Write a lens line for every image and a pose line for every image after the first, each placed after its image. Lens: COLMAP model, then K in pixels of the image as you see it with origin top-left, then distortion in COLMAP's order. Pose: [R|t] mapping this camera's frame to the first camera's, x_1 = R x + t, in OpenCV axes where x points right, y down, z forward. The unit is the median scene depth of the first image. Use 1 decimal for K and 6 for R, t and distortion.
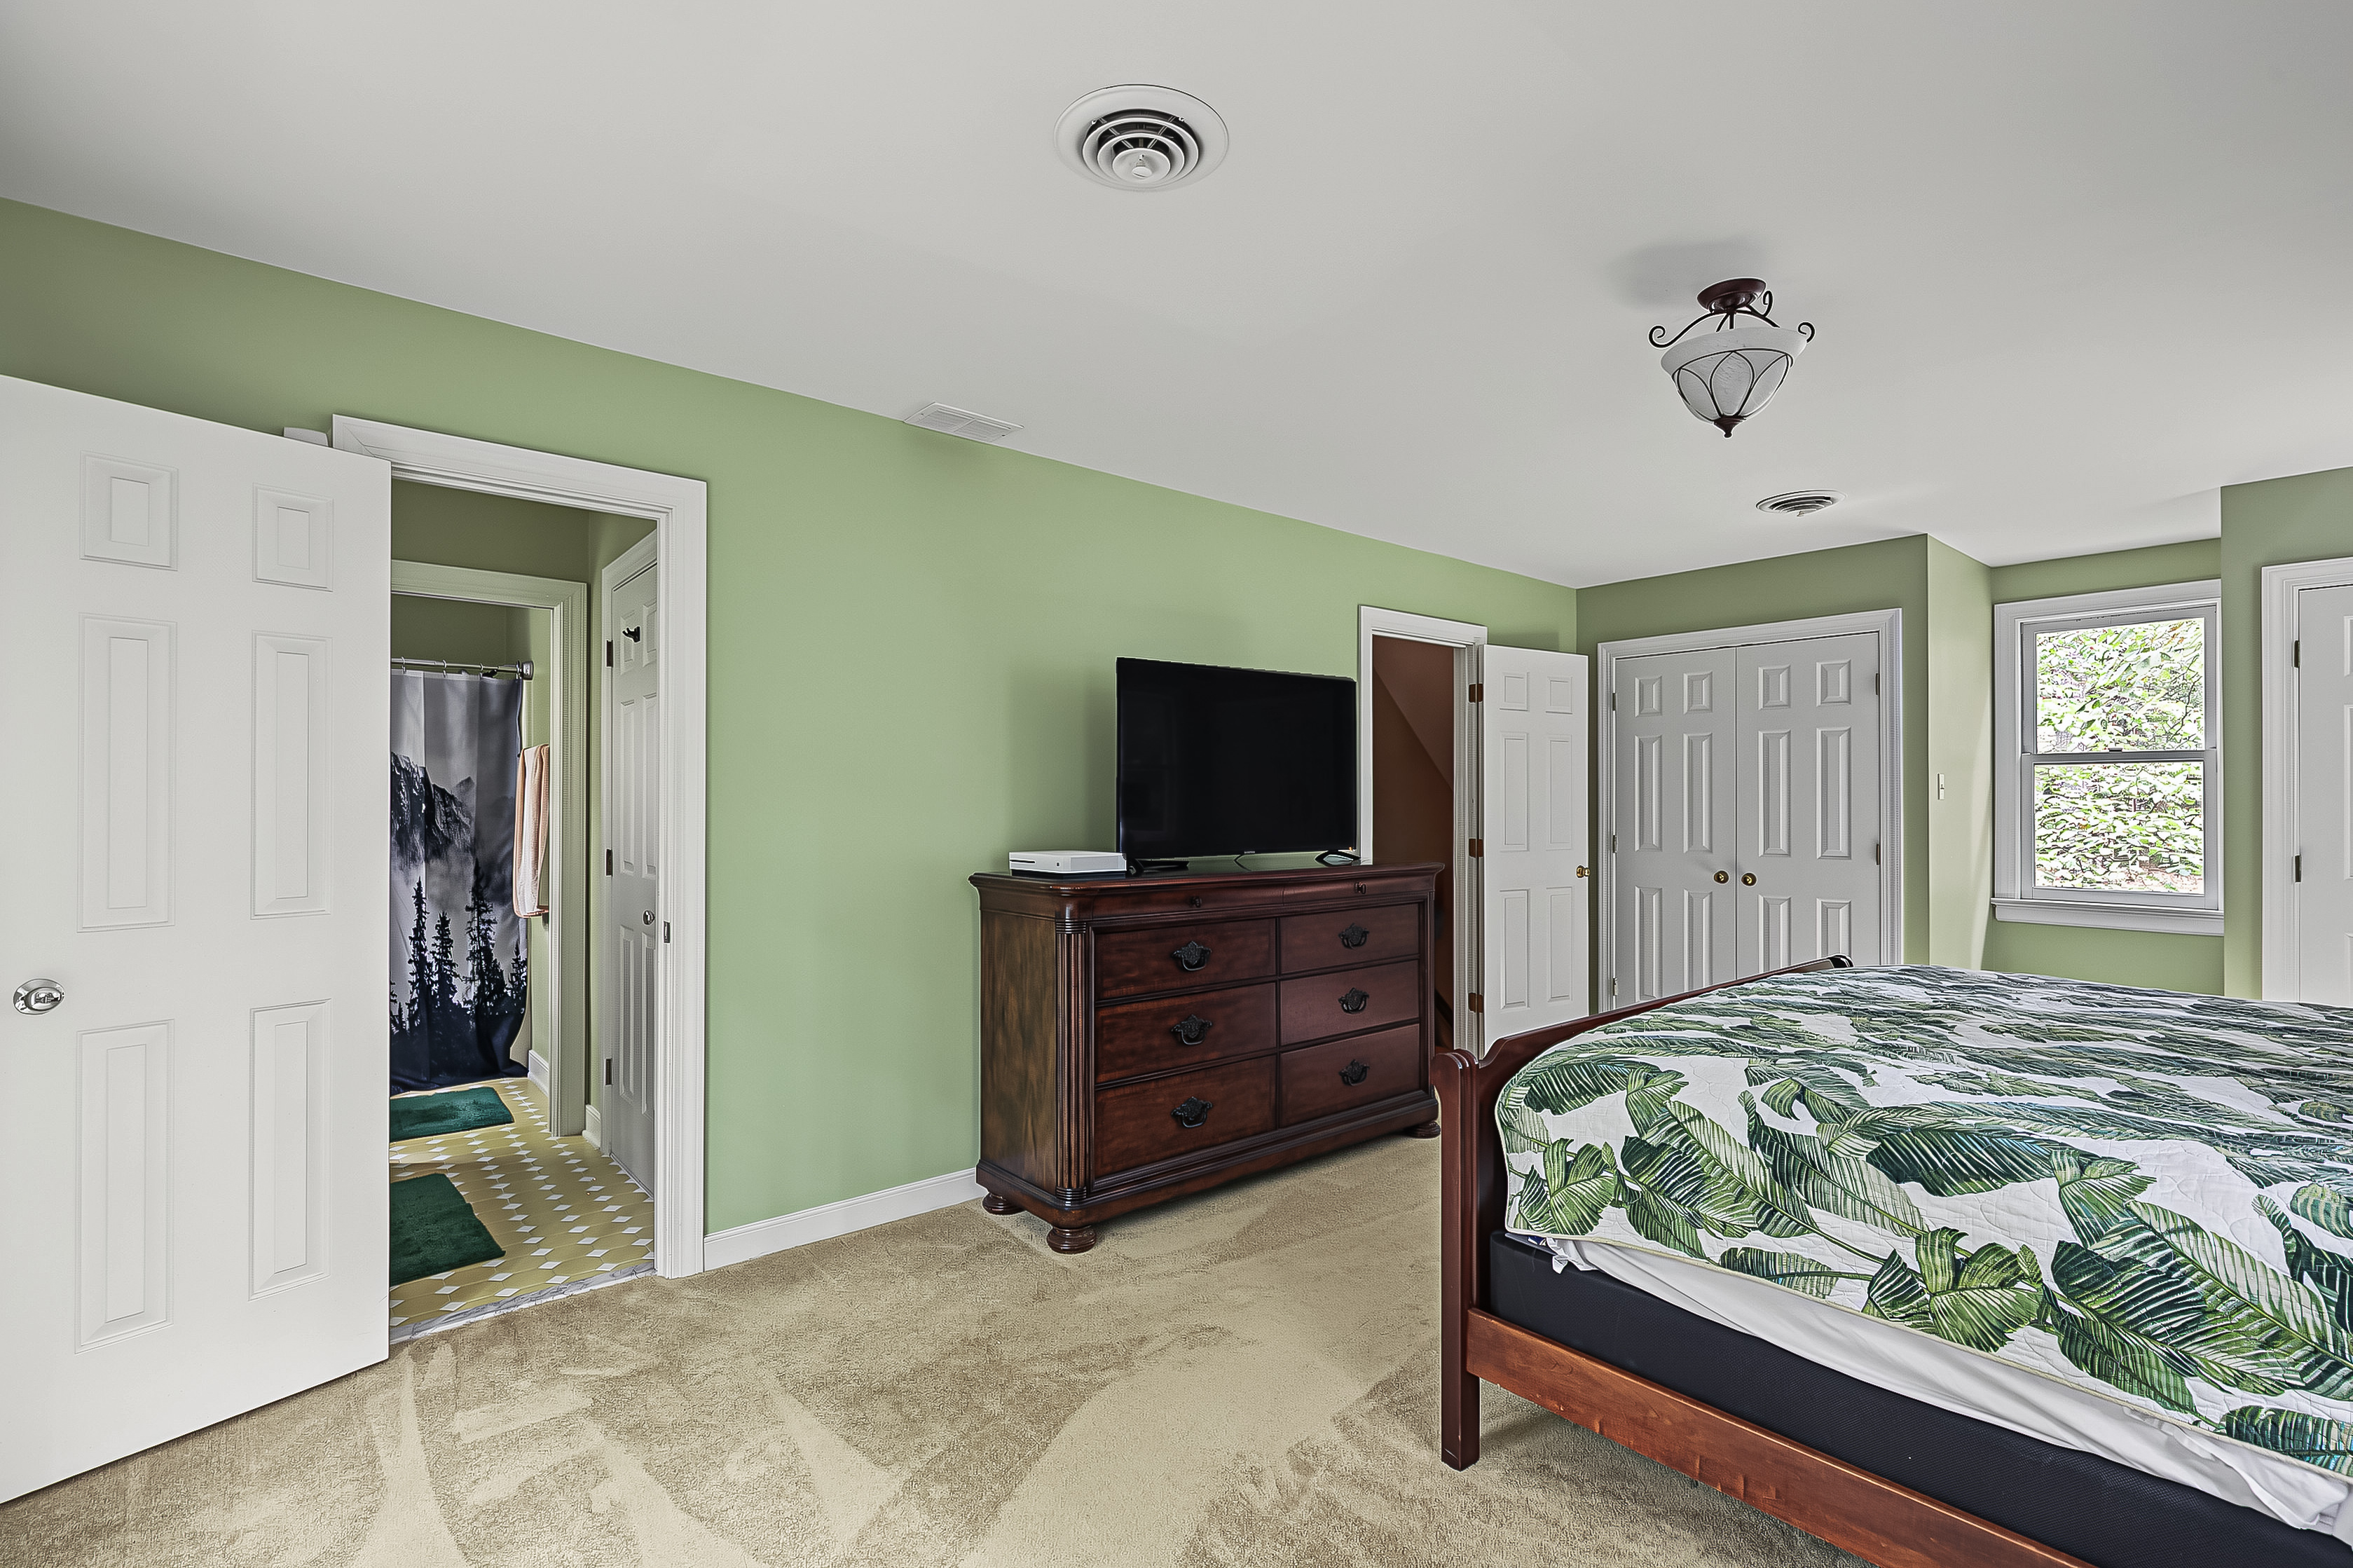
lens RADIAL K [[1090.6, 0, 1196.7], [0, 1090.6, 796.0], [0, 0, 1]] dist [-0.004139, 0.000718]
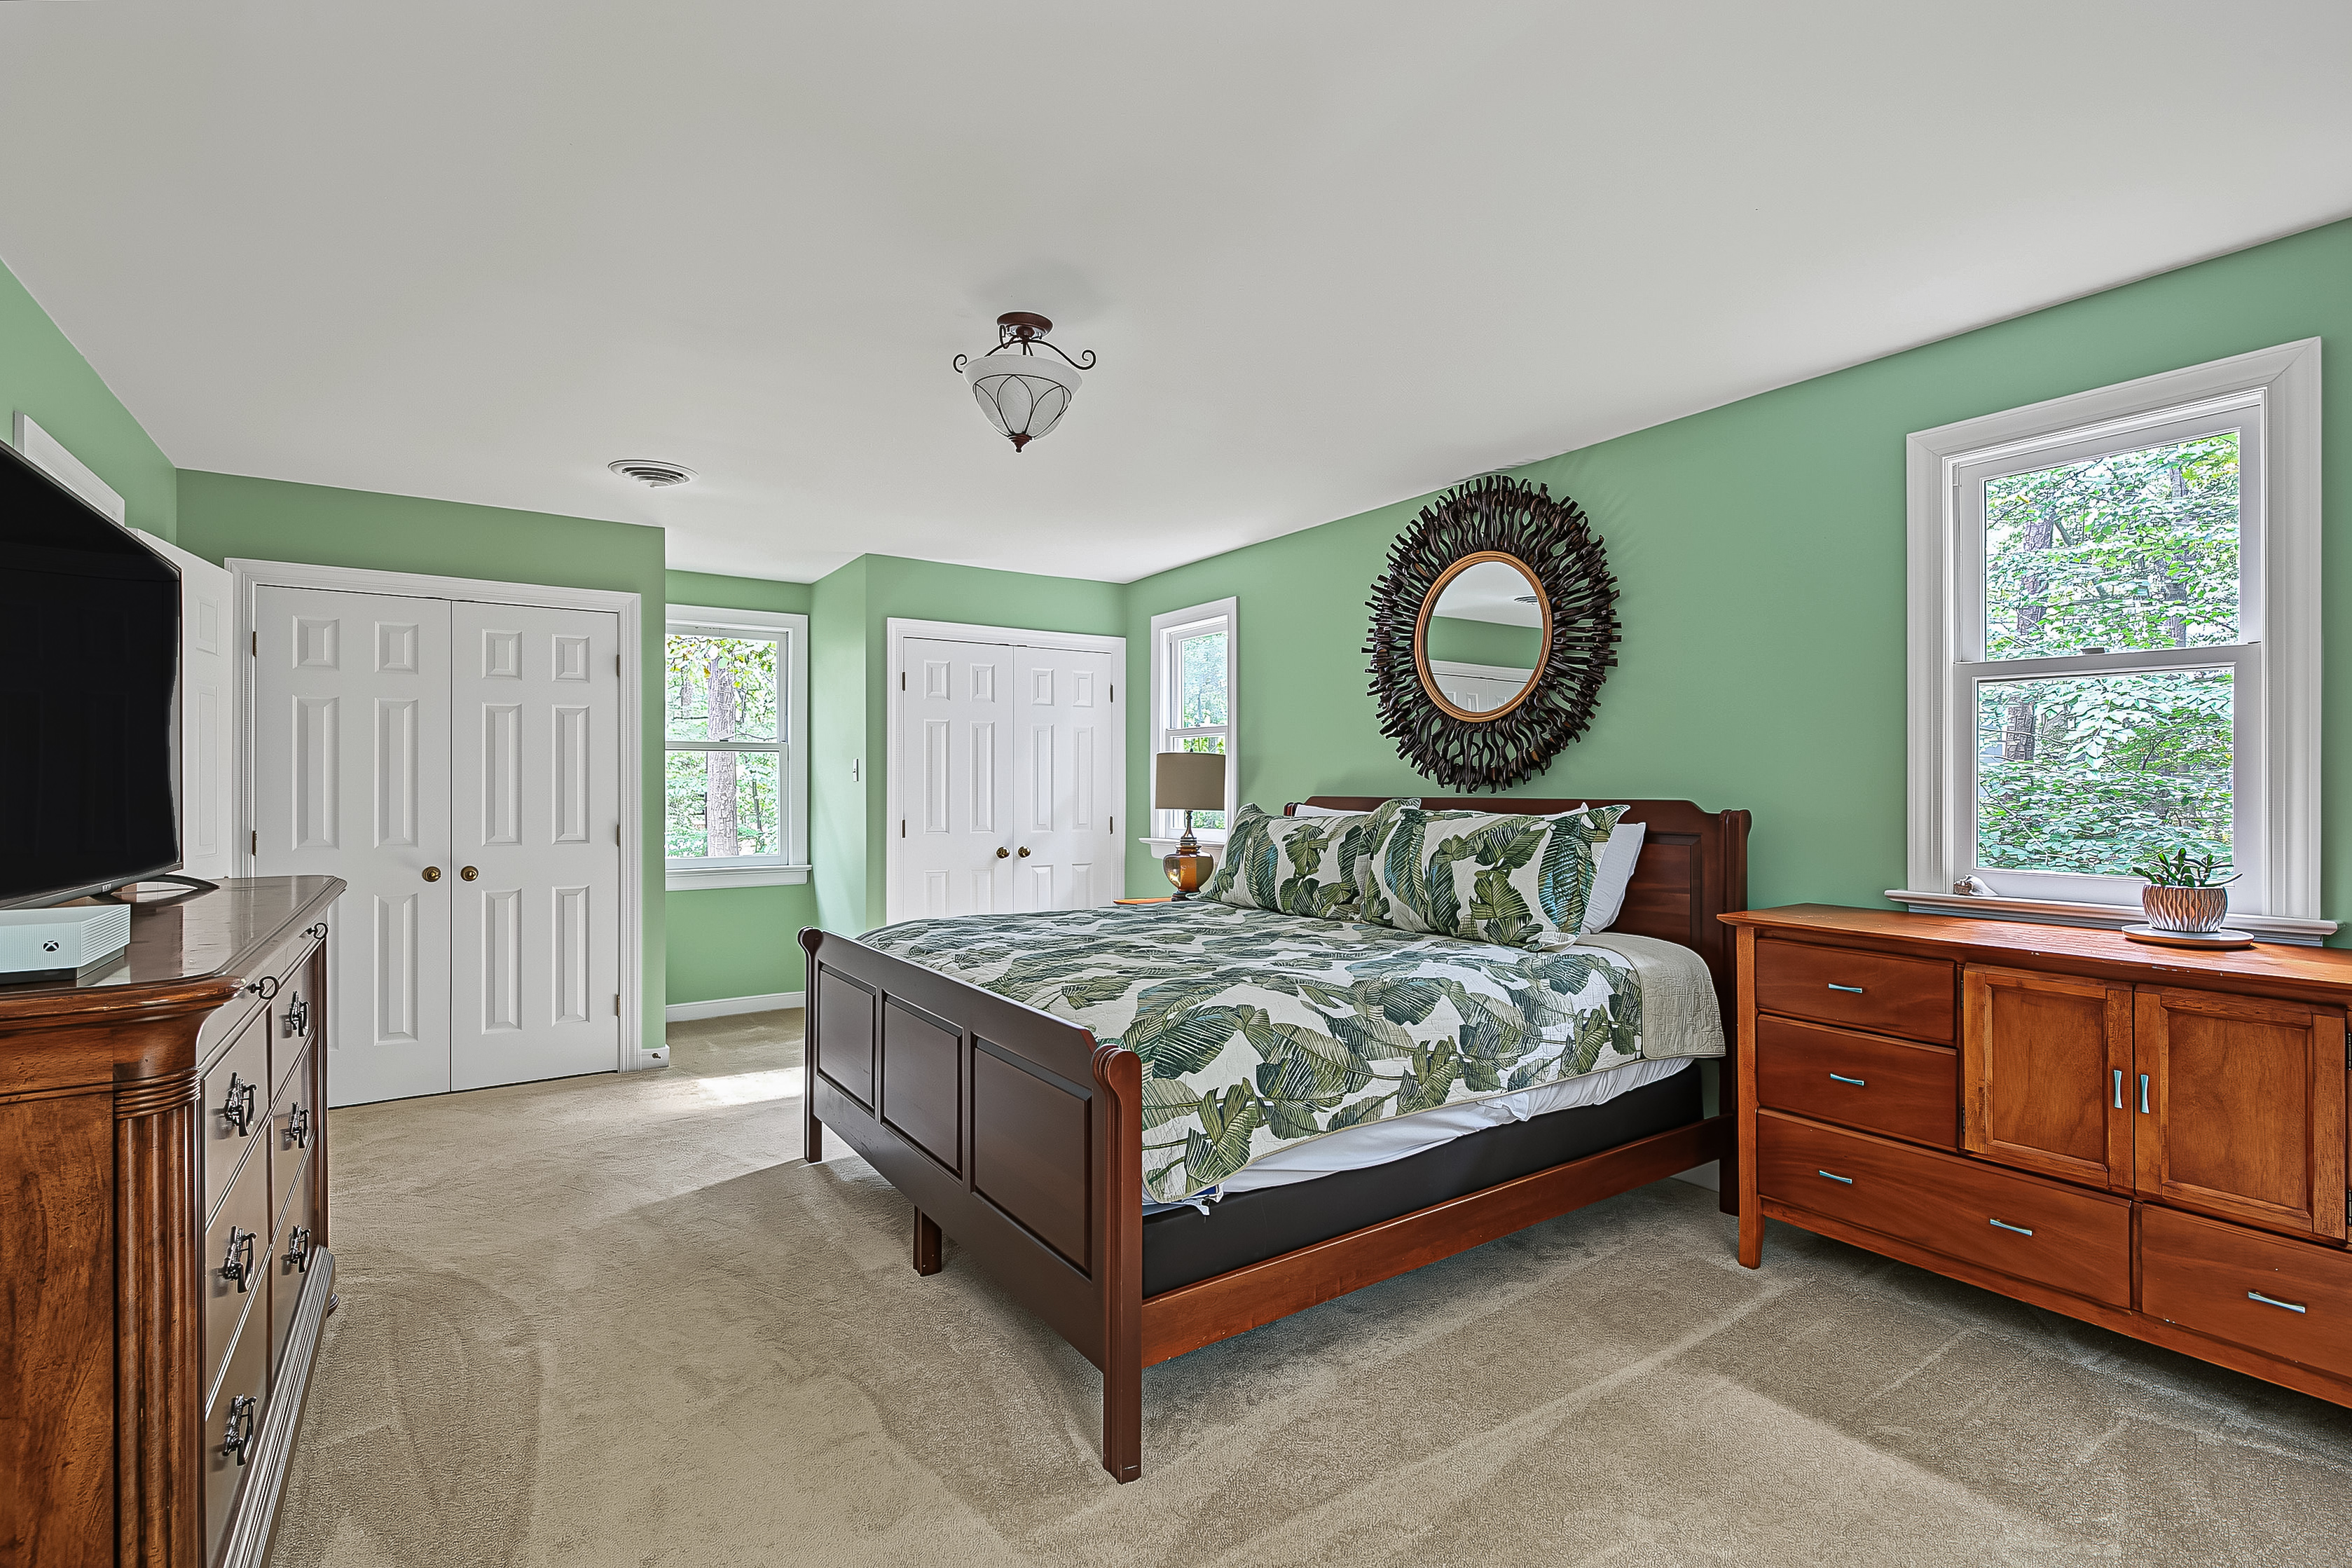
lens RADIAL K [[1090.2, 0, 1190.2], [0, 1090.2, 779.1], [0, 0, 1]] dist [-0.004139, 0.000718]
pose [[0.099325, 0.003052, 0.995050, -0.873847], [-0.004371, 0.999987, -0.002631, 0.004249], [-0.995045, -0.004088, 0.099337, 1.048605]]
